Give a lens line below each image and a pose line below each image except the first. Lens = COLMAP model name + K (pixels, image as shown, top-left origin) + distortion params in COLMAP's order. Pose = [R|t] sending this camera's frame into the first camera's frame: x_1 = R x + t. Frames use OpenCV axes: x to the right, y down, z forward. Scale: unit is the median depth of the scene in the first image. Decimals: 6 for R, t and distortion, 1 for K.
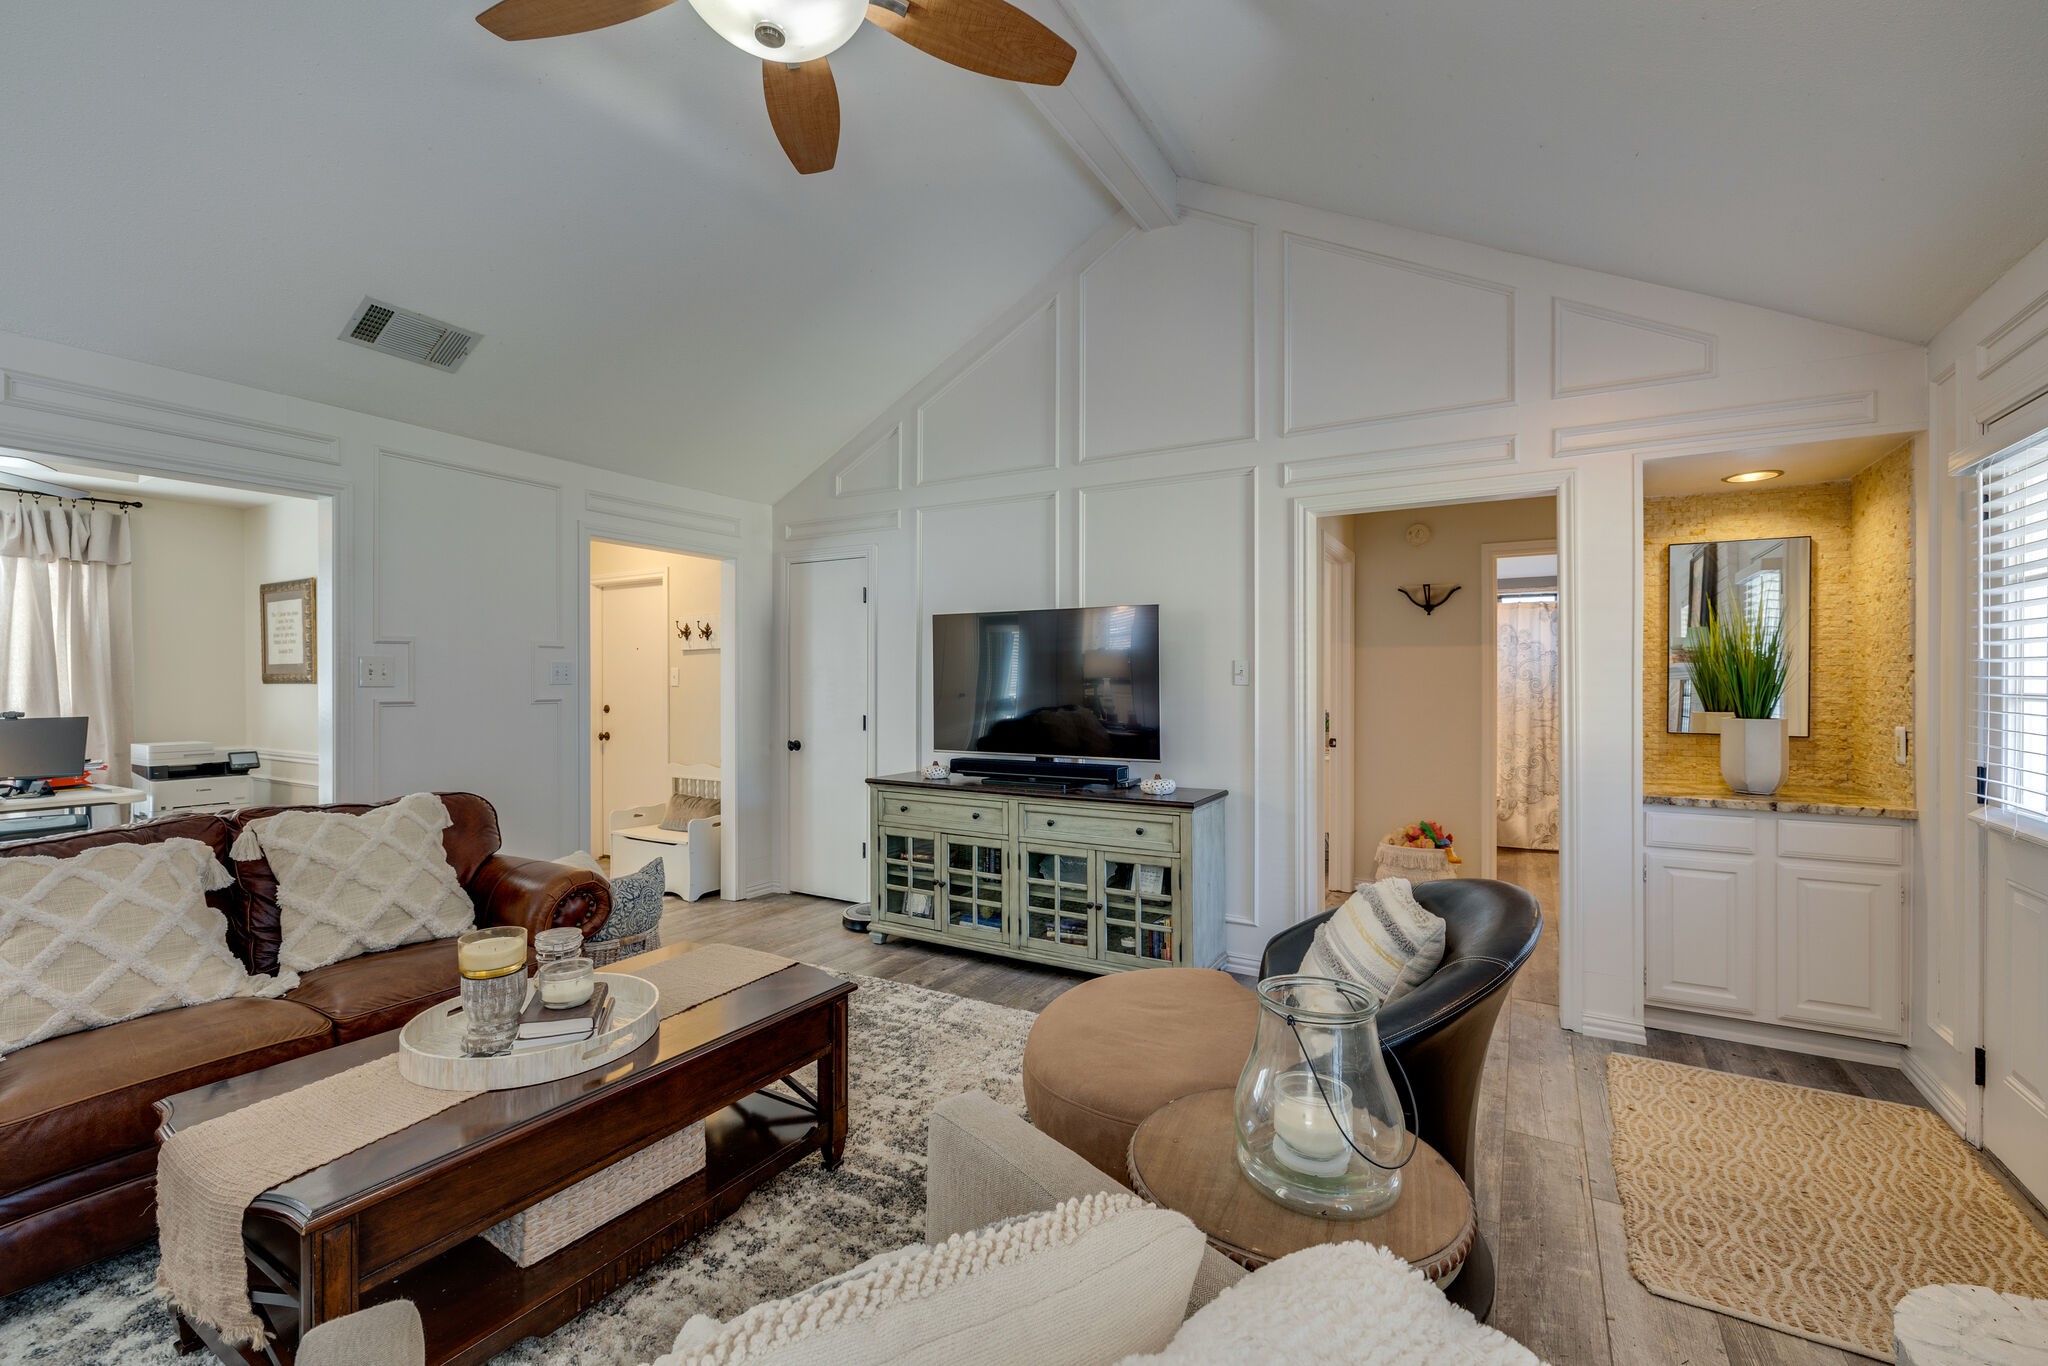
lens RADIAL K [[855.8, 0, 1026.3], [0, 855.8, 687.8], [0, 0, 1]] dist [-0.001065, 0.000103]
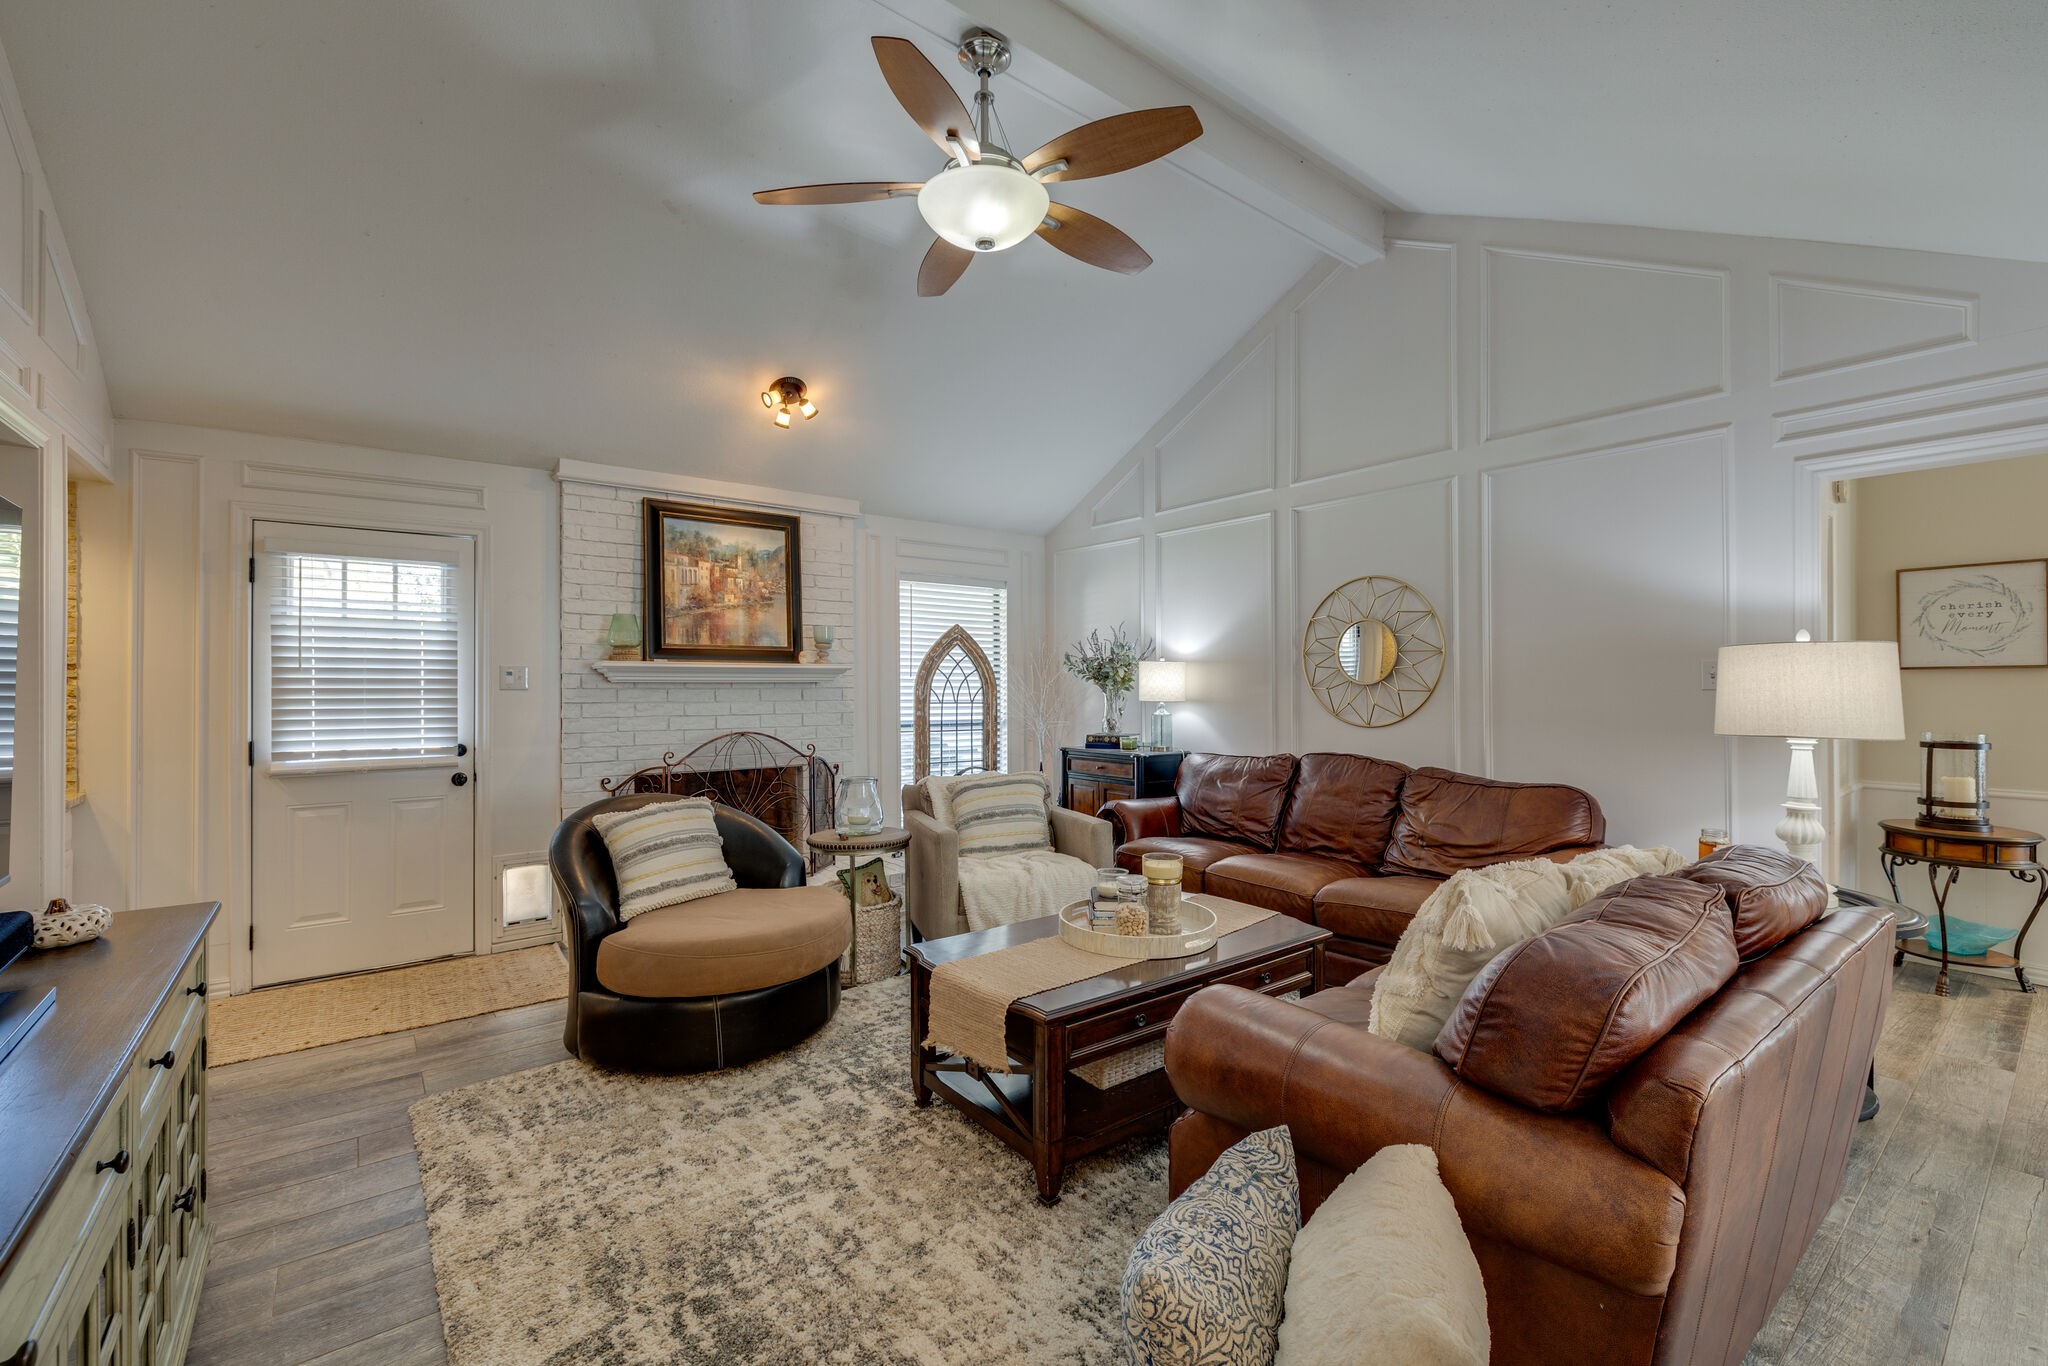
lens RADIAL K [[858.8, 0, 1026.5], [0, 858.8, 679.7], [0, 0, 1]] dist [-0.000285, 0.000001]
pose [[-0.926004, 0.001988, 0.377507, -0.491925], [0.005610, 0.999948, 0.008497, -0.014843], [-0.377471, 0.009986, -0.925968, 1.254567]]
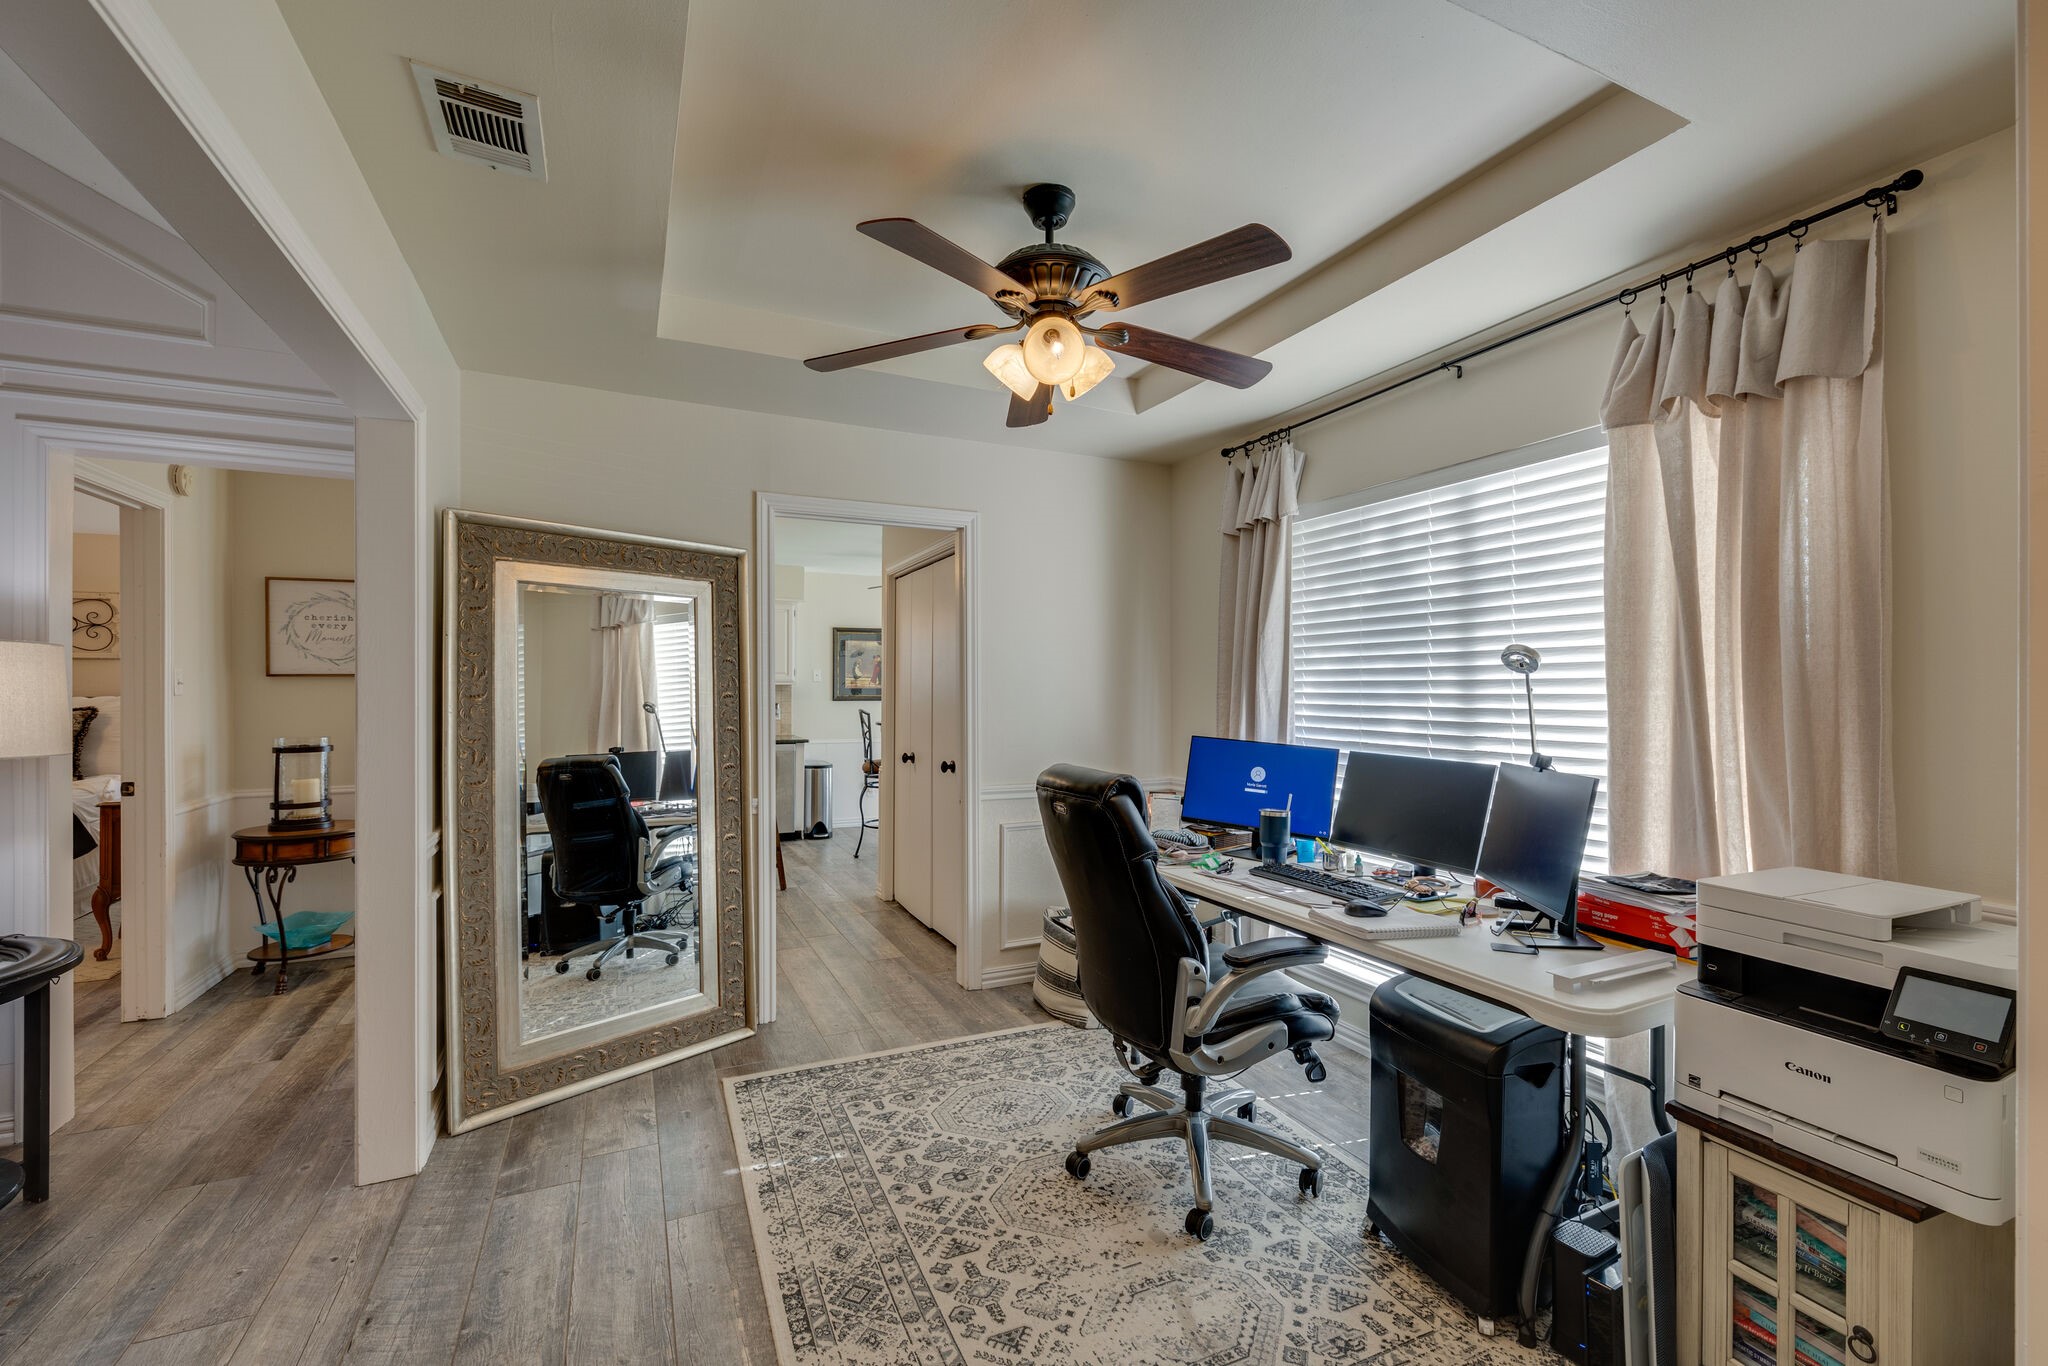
lens RADIAL K [[855.8, 0, 1026.3], [0, 855.8, 687.8], [0, 0, 1]] dist [-0.001065, 0.000103]
pose [[-0.571942, 0.000497, -0.820294, -0.776057], [-0.009652, 0.999927, 0.007335, -0.015007], [0.820237, 0.012113, -0.571895, 1.243603]]
